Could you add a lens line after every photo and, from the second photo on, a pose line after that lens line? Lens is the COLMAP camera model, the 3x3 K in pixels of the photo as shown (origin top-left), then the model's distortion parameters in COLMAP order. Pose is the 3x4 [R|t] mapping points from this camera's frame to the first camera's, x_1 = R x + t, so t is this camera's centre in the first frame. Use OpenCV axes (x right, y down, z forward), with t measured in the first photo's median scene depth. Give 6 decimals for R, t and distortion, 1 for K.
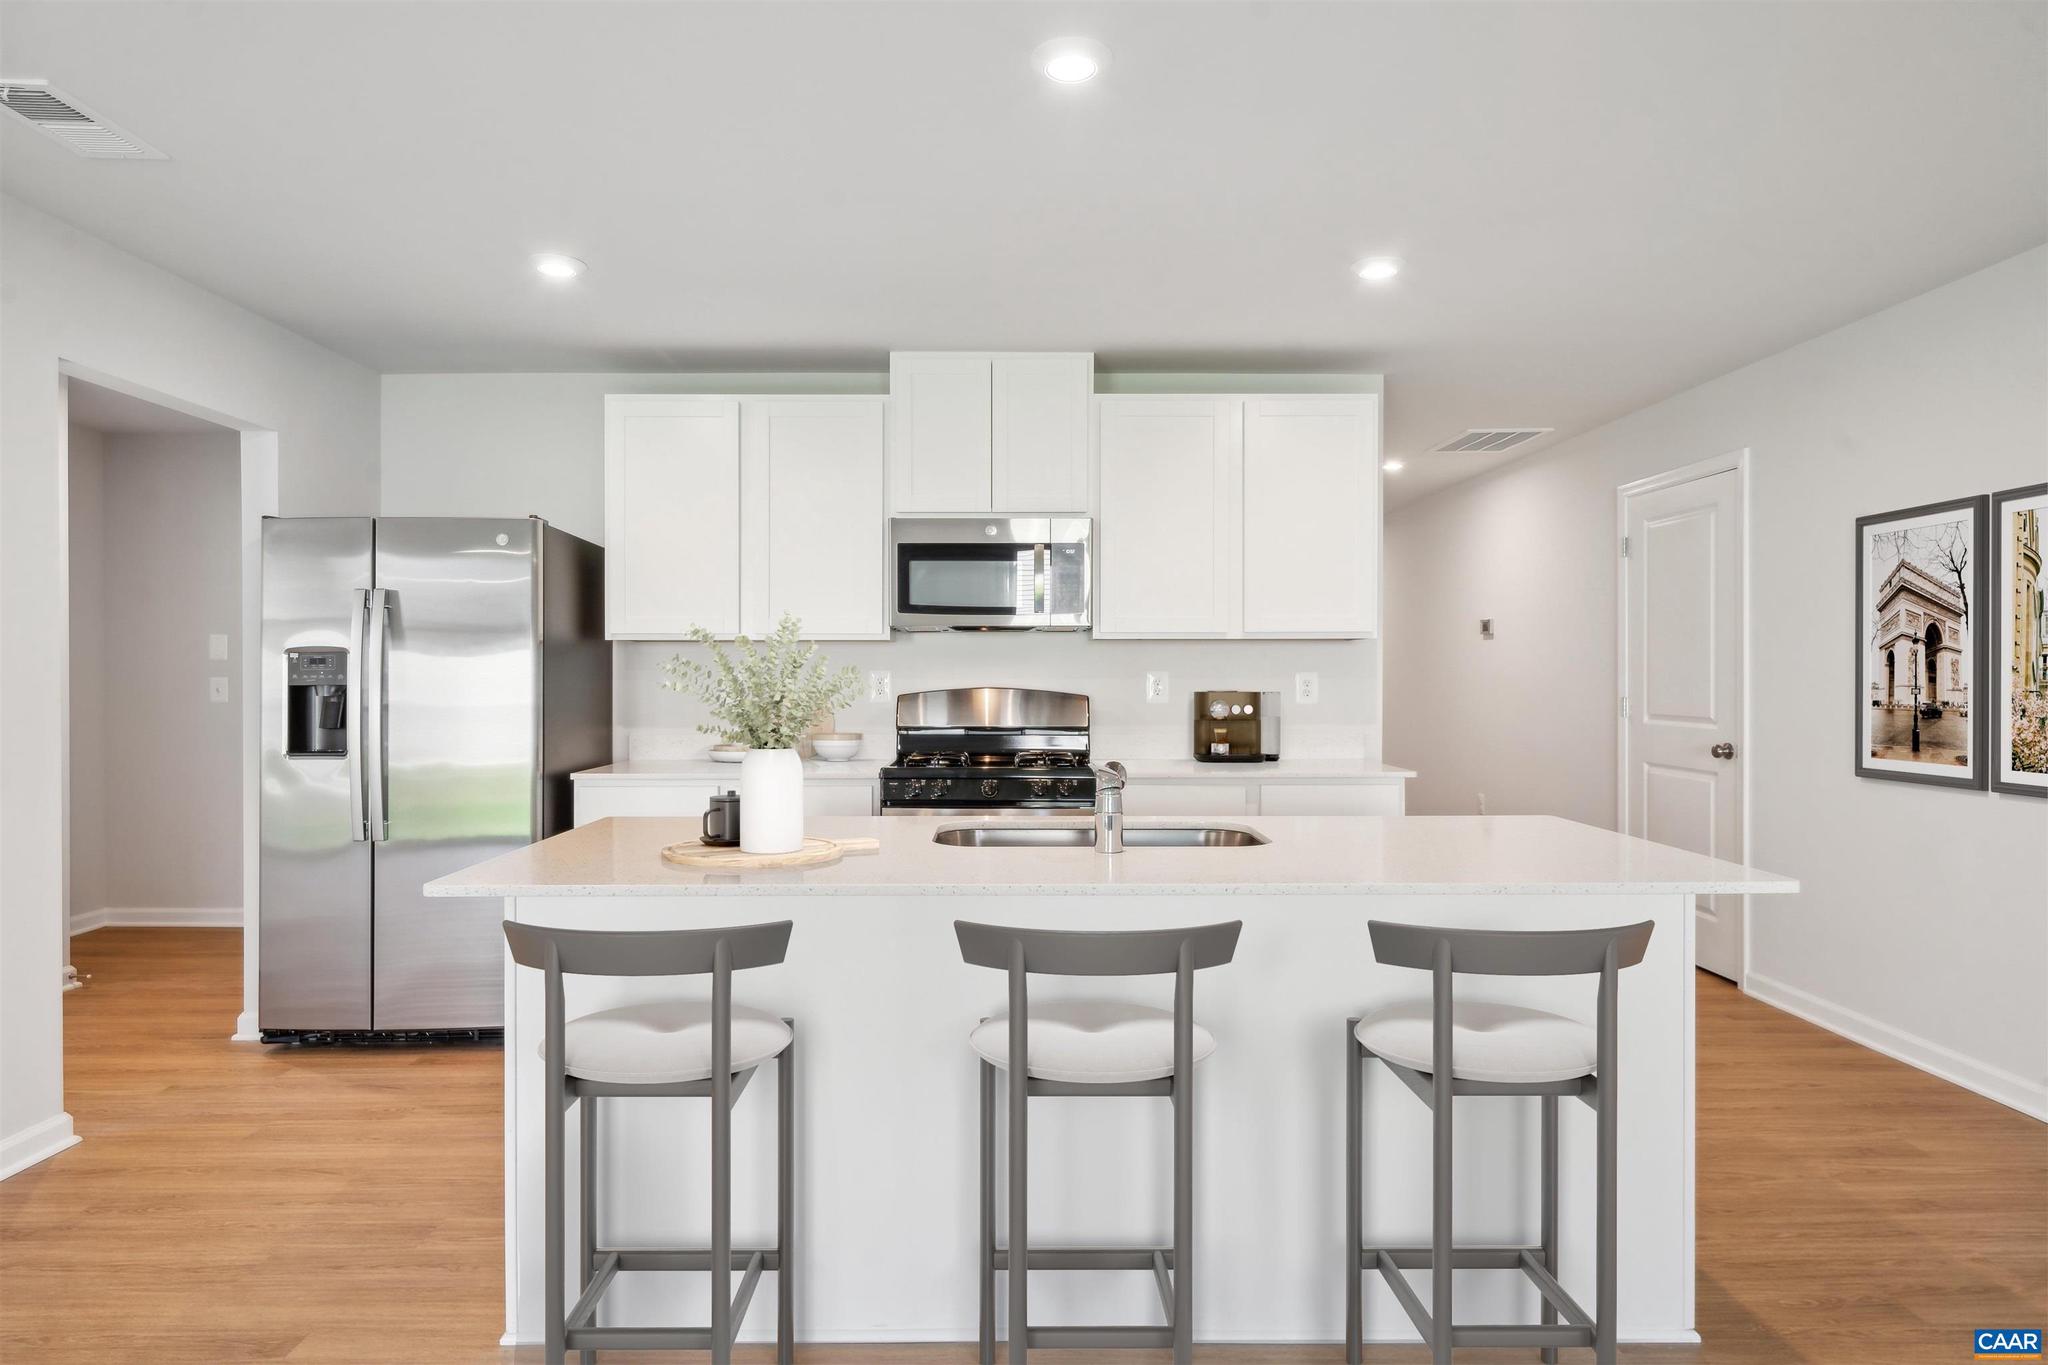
lens RADIAL K [[1163.3, 0, 1017.8], [0, 1163.3, 677.4], [0, 0, 1]] dist [0.001893, -0.000888]
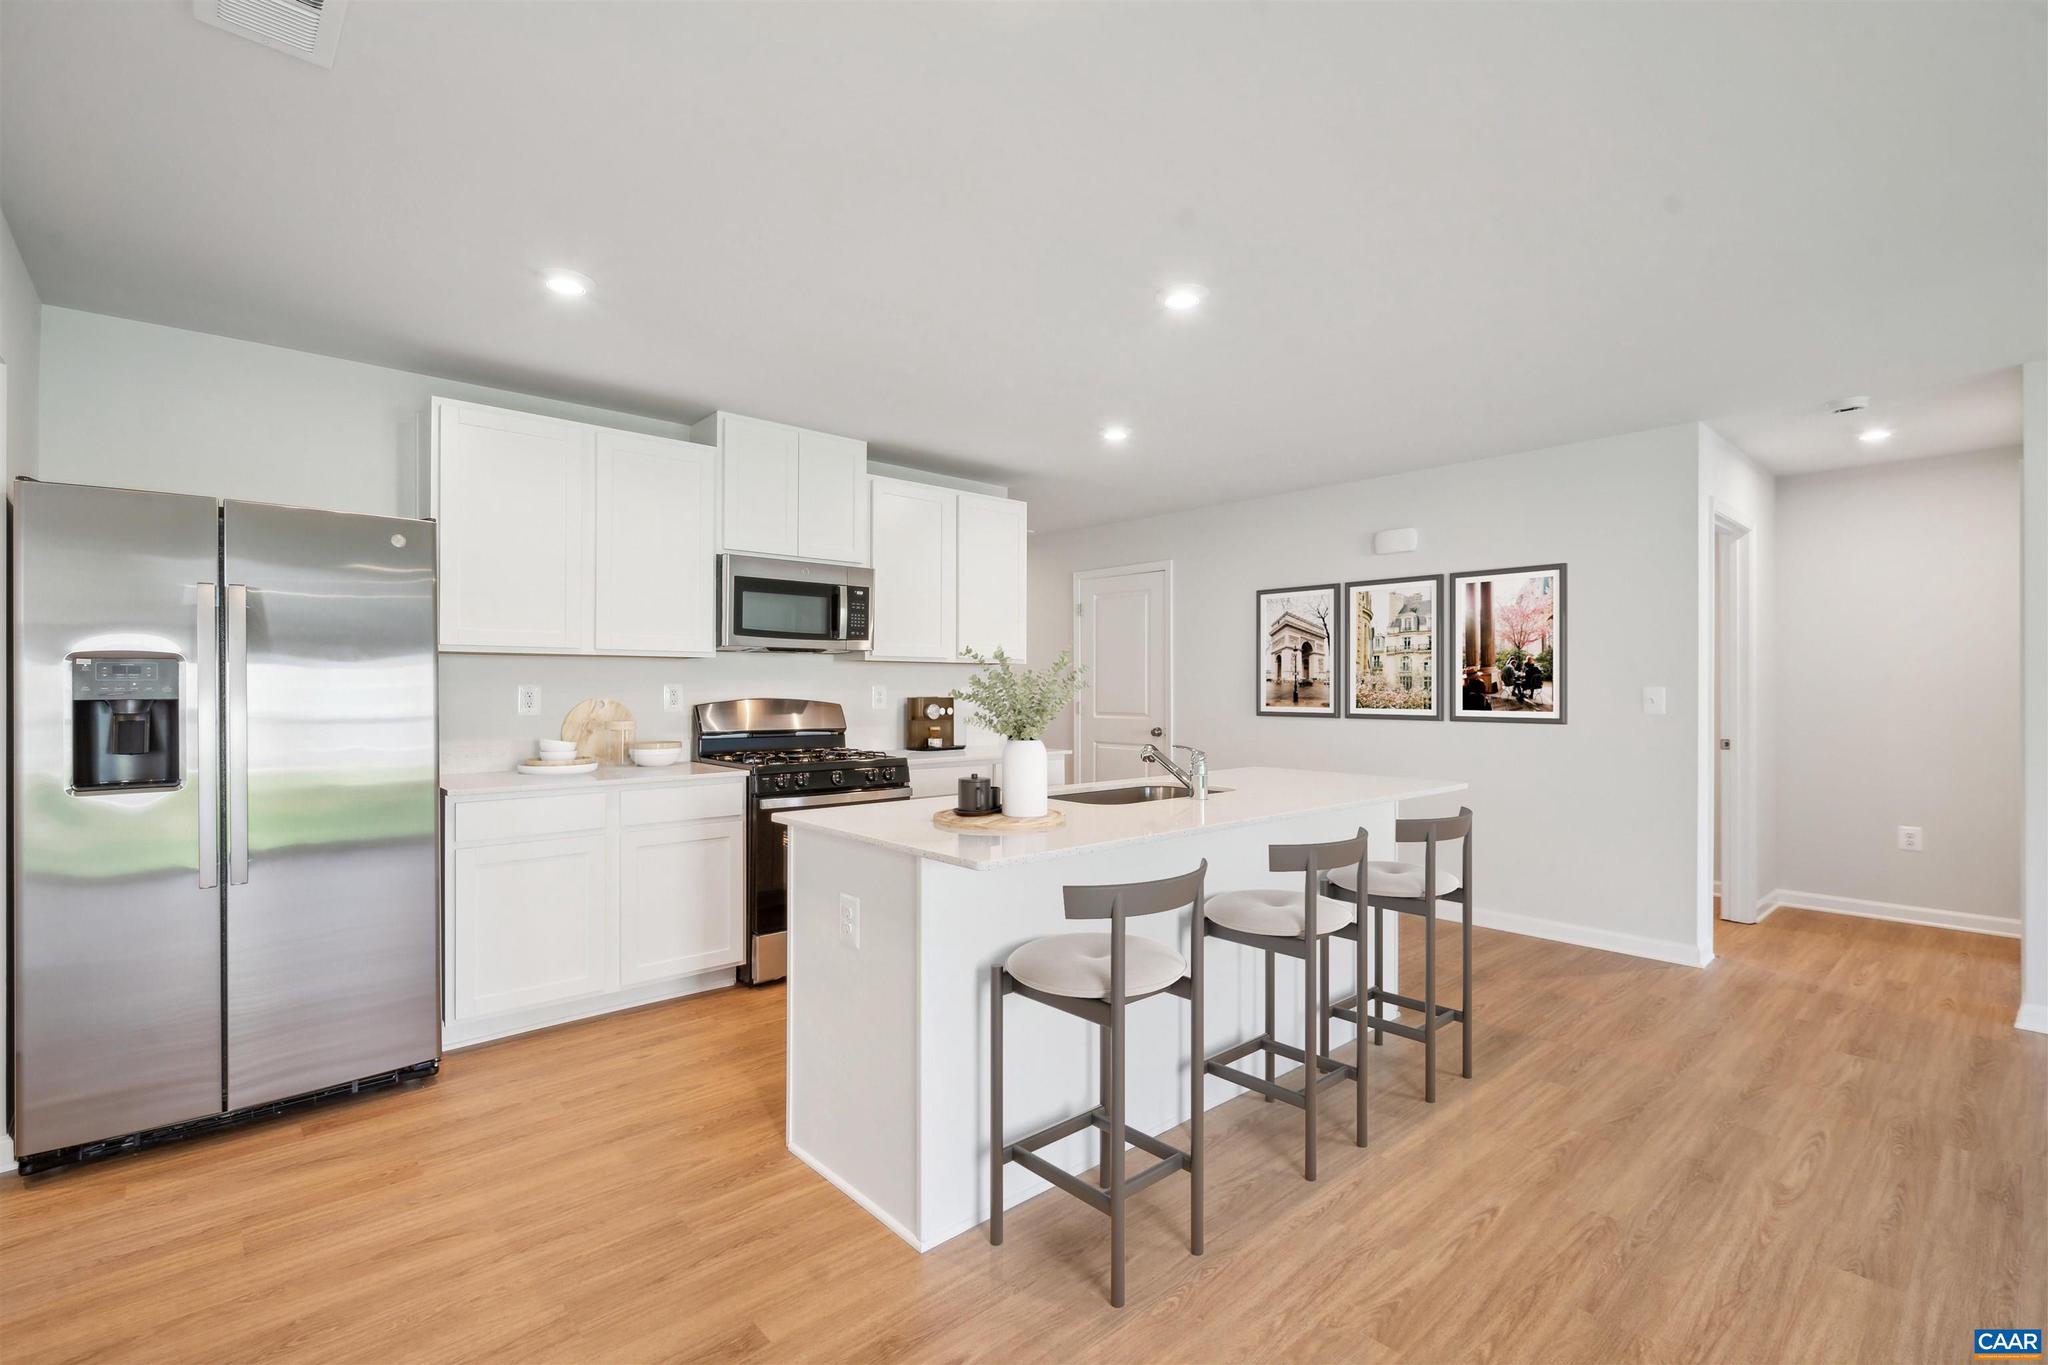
lens RADIAL K [[916.6, 0, 1025.4], [0, 916.6, 679.3], [0, 0, 1]] dist [0.000534, 0.000032]
pose [[0.755423, 0.007151, 0.655198, -0.542626], [-0.000575, 0.999947, -0.010251, -0.001388], [-0.655237, 0.007367, 0.755387, 0.121585]]
